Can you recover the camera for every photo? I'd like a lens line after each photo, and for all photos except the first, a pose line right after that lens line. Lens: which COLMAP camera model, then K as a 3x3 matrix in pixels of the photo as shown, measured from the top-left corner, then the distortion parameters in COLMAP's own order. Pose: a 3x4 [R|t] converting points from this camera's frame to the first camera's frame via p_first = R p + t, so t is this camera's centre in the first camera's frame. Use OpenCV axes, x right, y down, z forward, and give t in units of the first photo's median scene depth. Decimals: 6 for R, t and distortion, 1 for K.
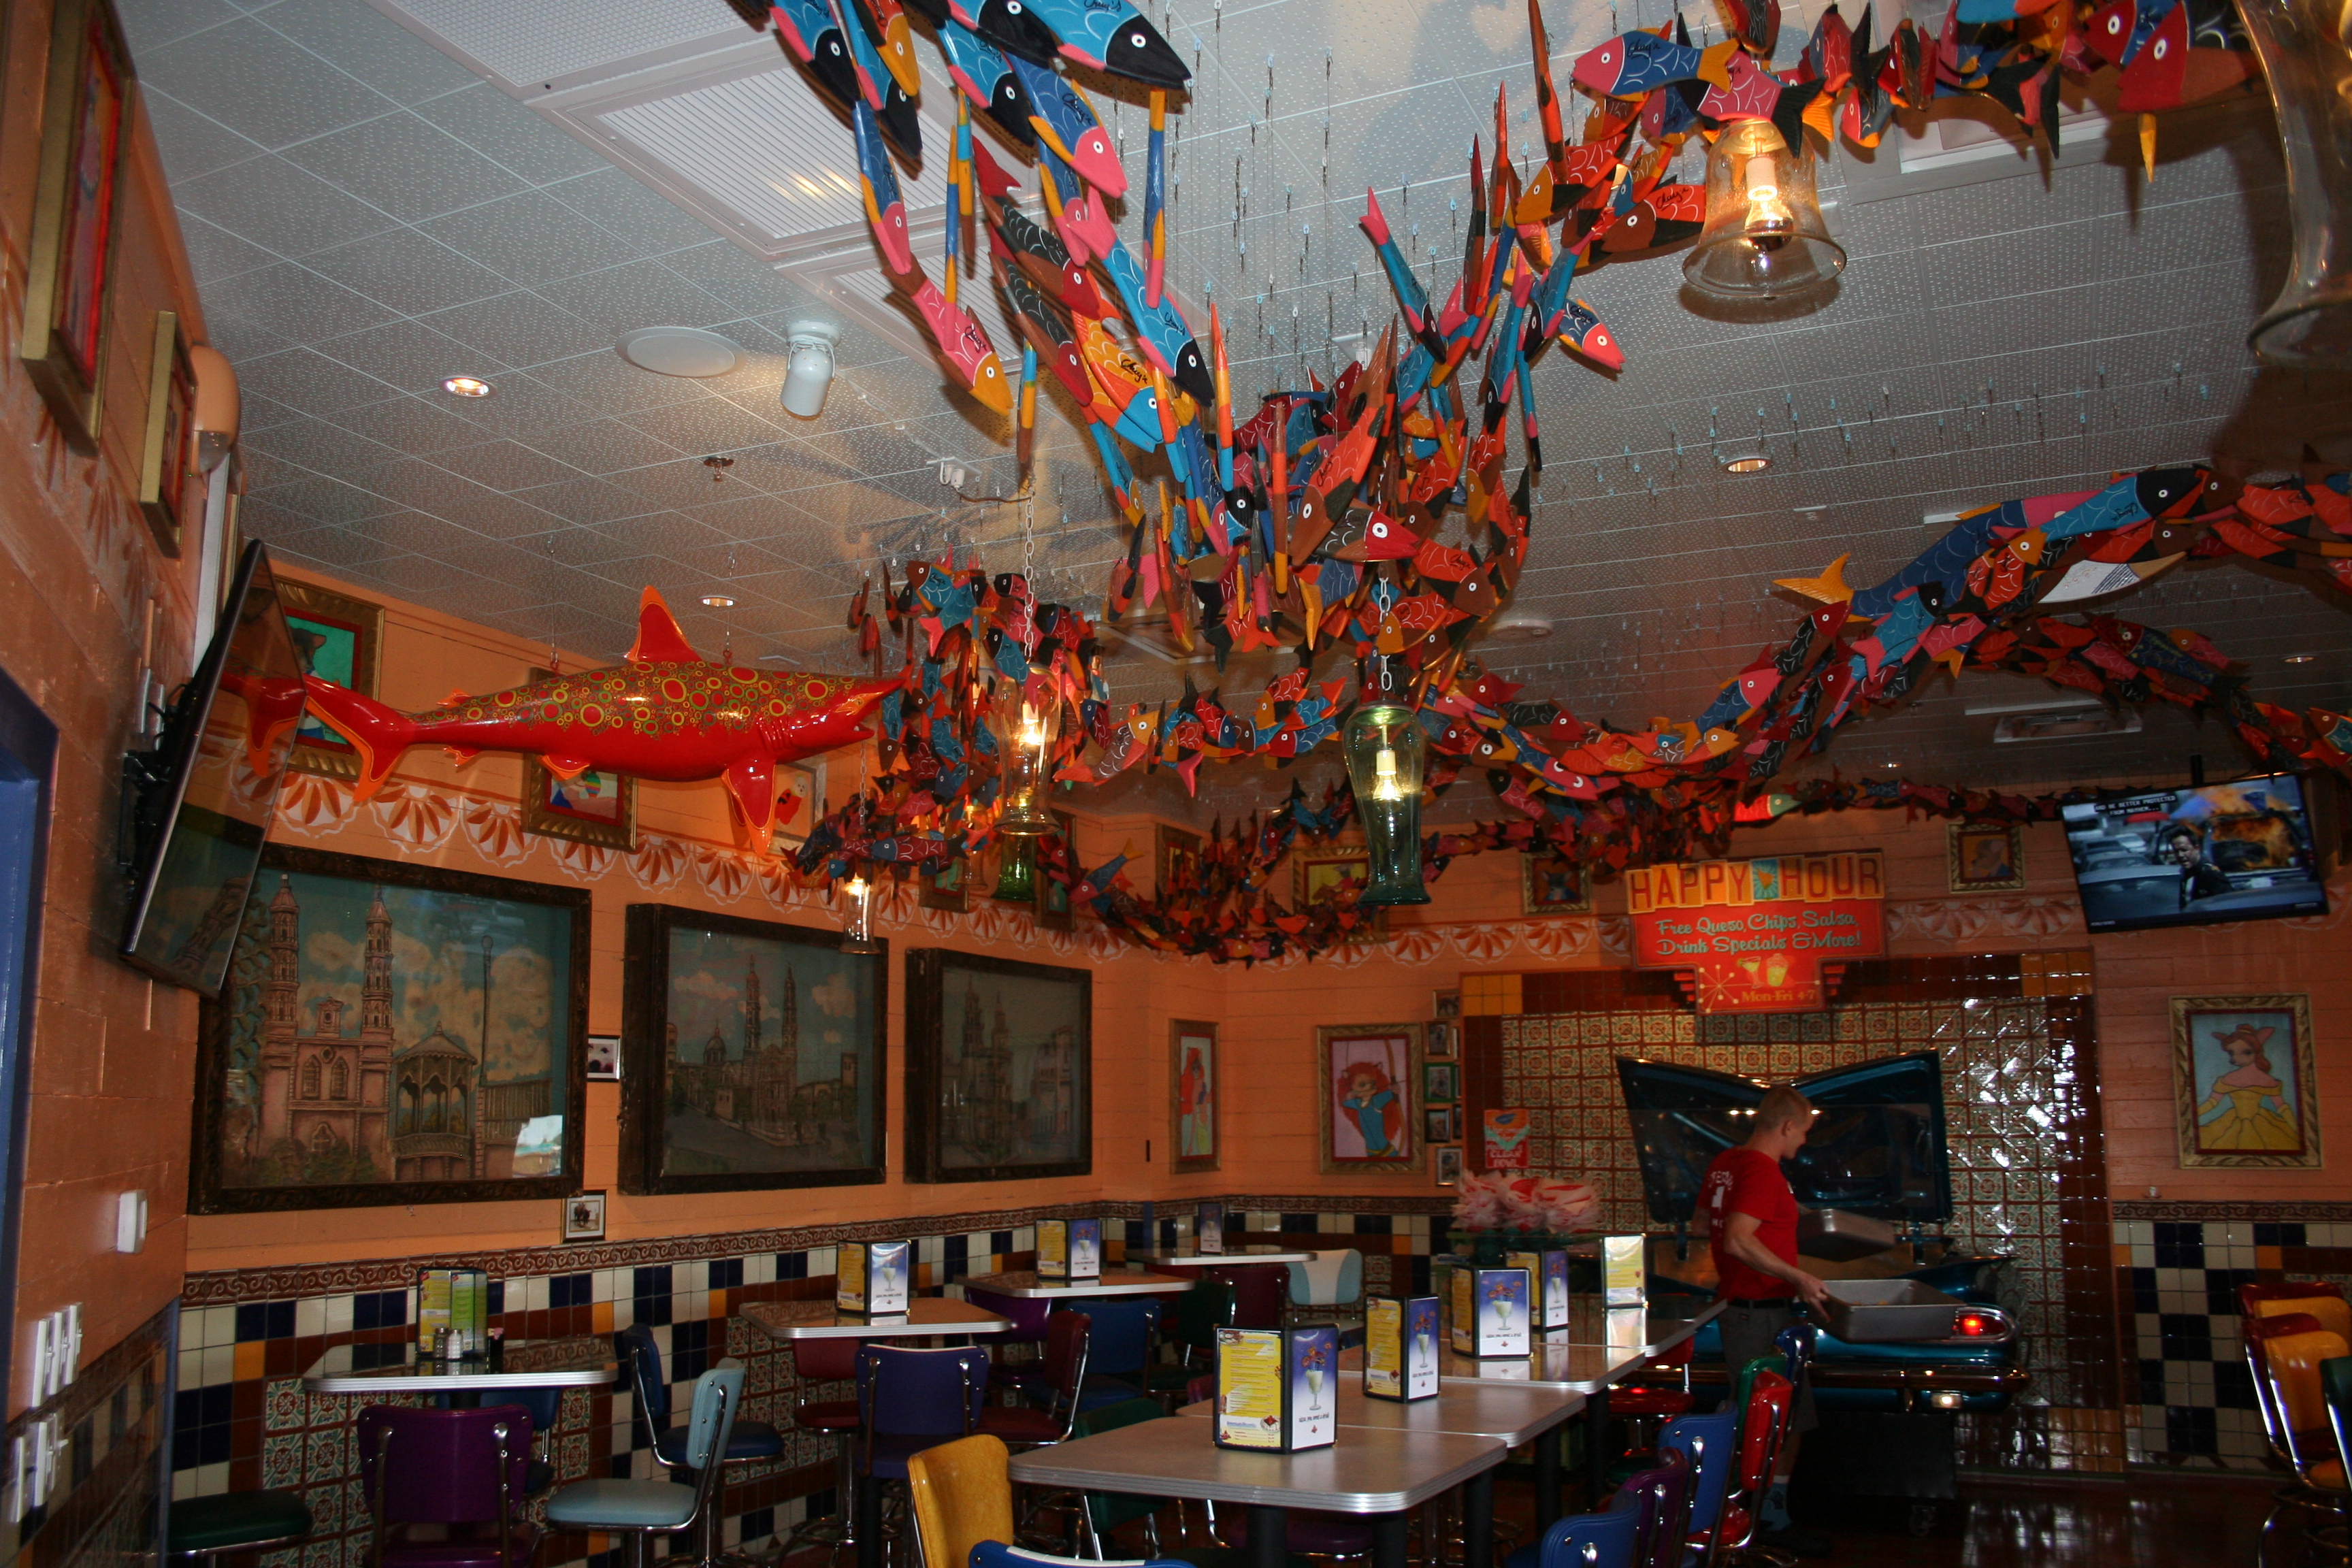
lens RADIAL K [[2068.9, 0, 1176.0], [0, 2068.9, 784.0], [0, 0, 1]] dist [0.000605, 0.006861]
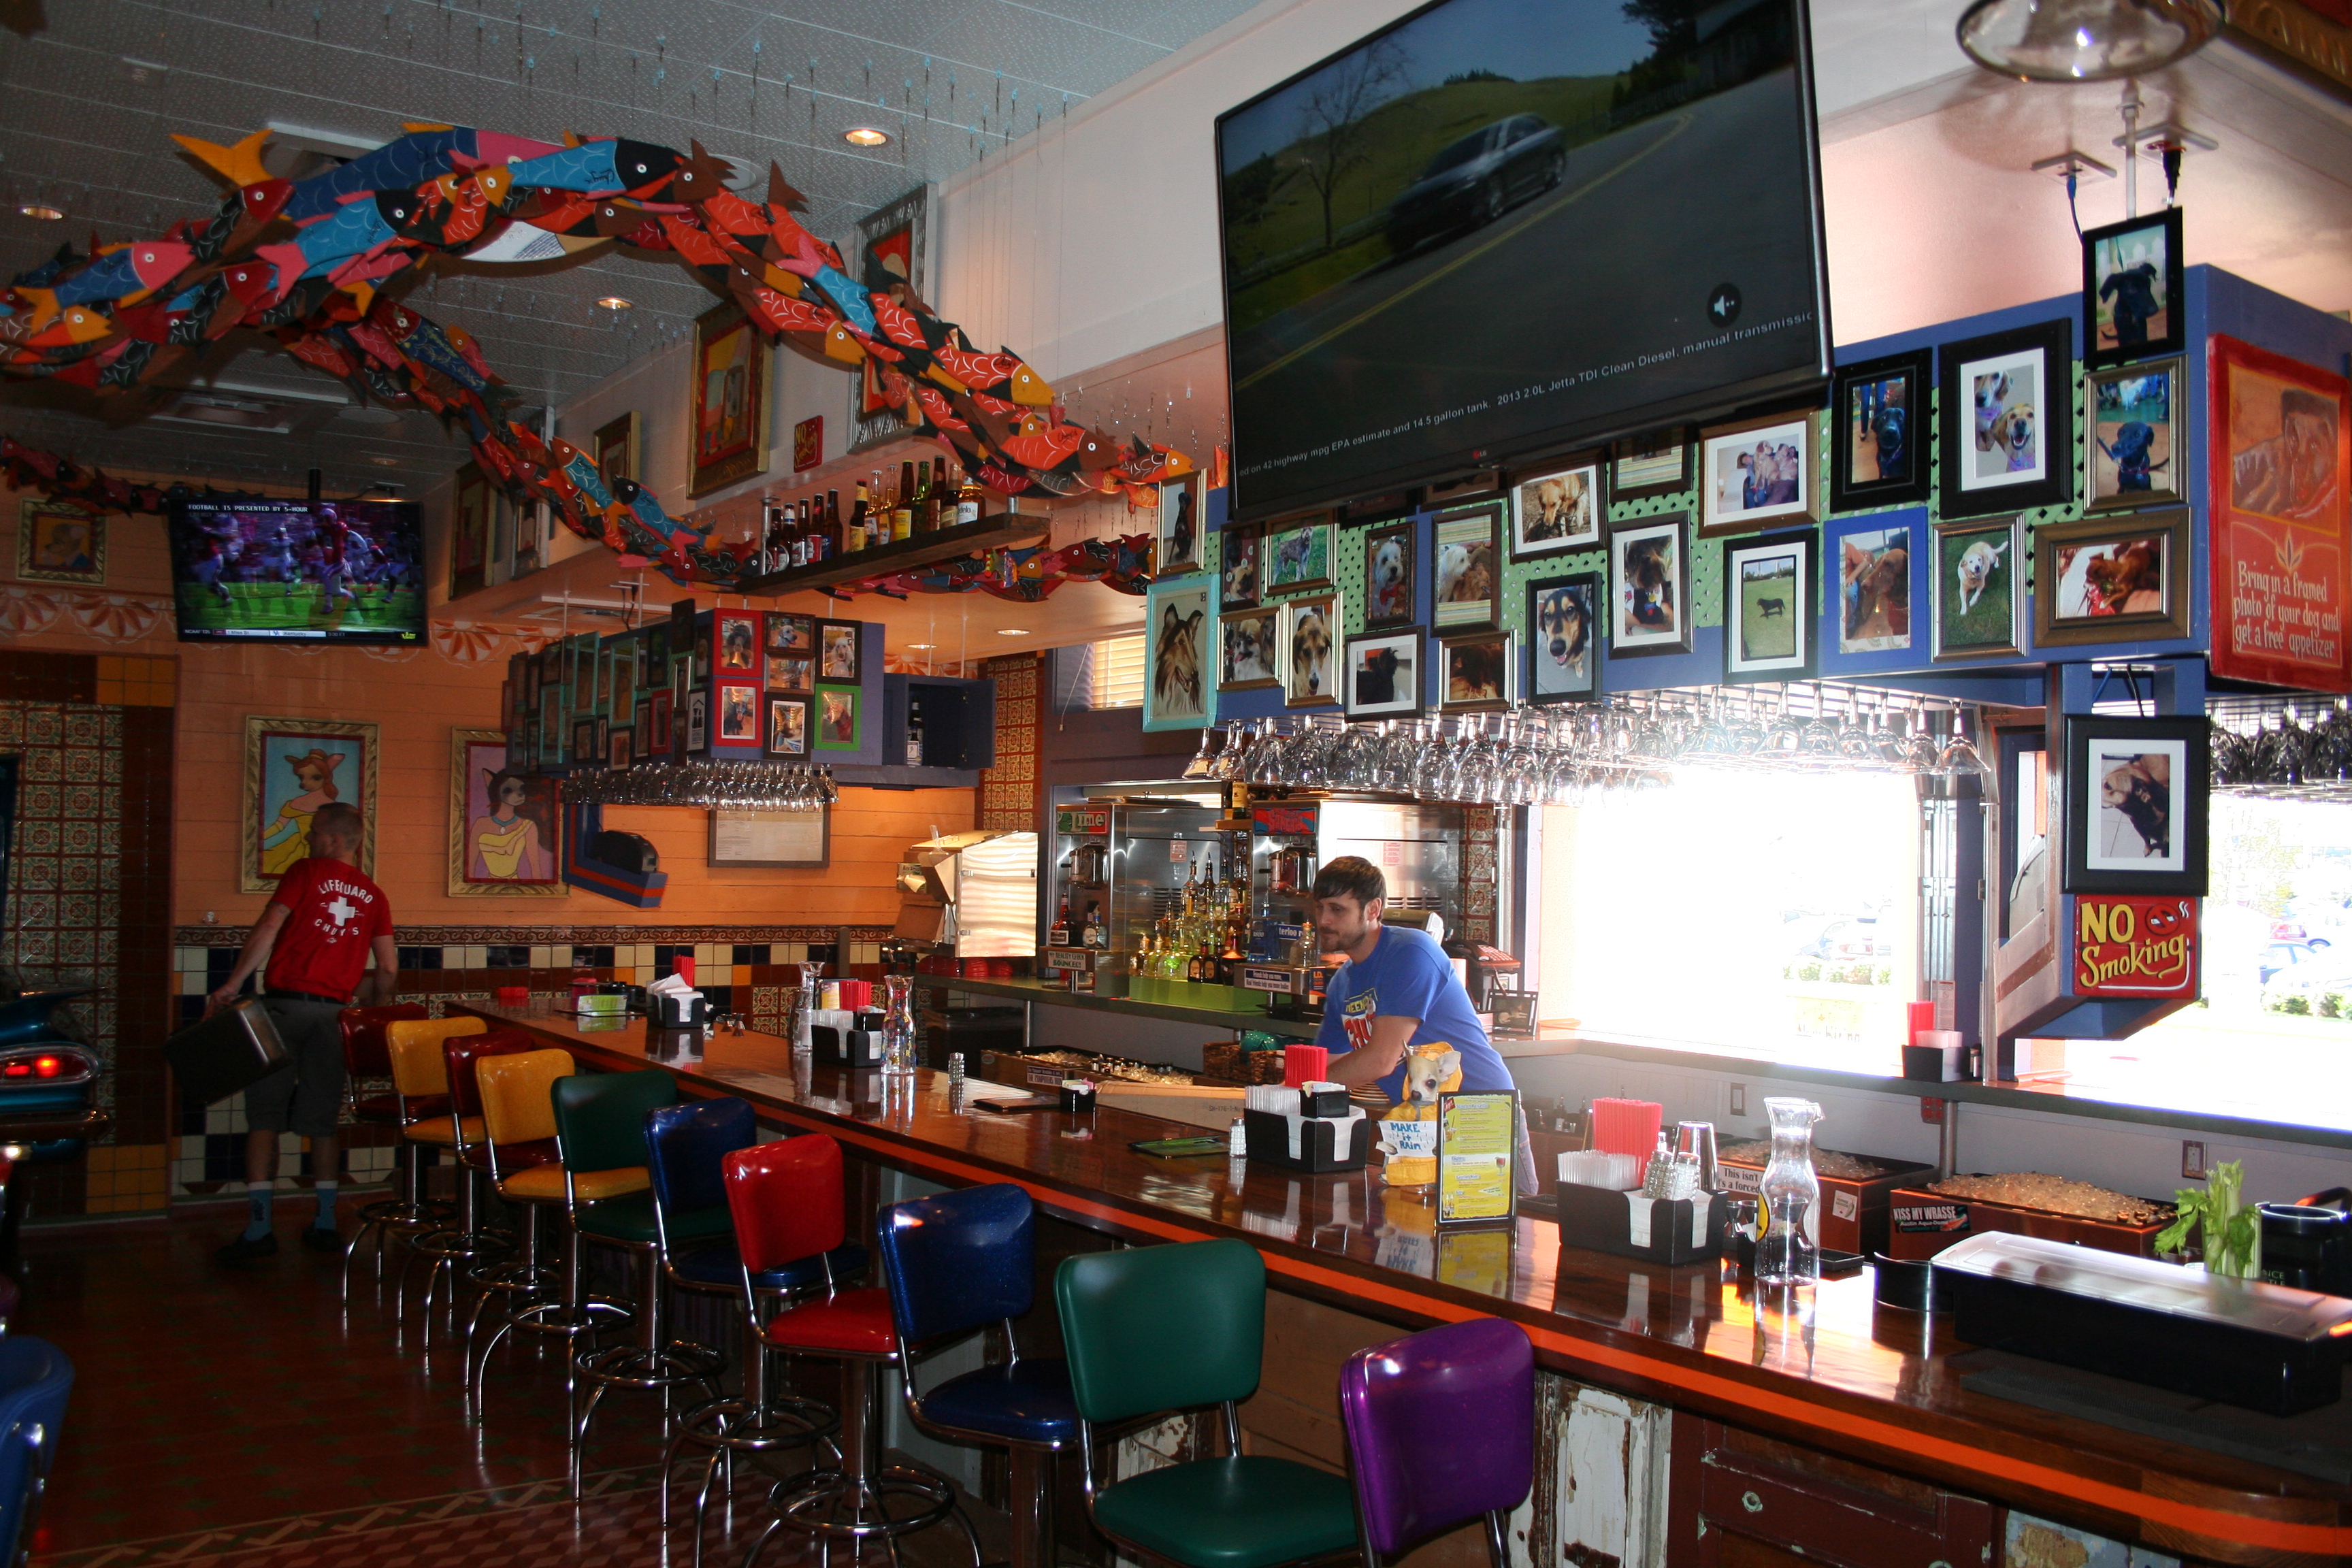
lens RADIAL K [[2037.4, 0, 1176.0], [0, 2037.4, 784.0], [0, 0, 1]] dist [-0.045362, 0.004029]
pose [[0.536873, 0.051044, 0.842118, -0.073561], [-0.157330, 0.986716, 0.040493, 0.029480], [-0.828864, -0.154230, 0.537771, 0.143499]]
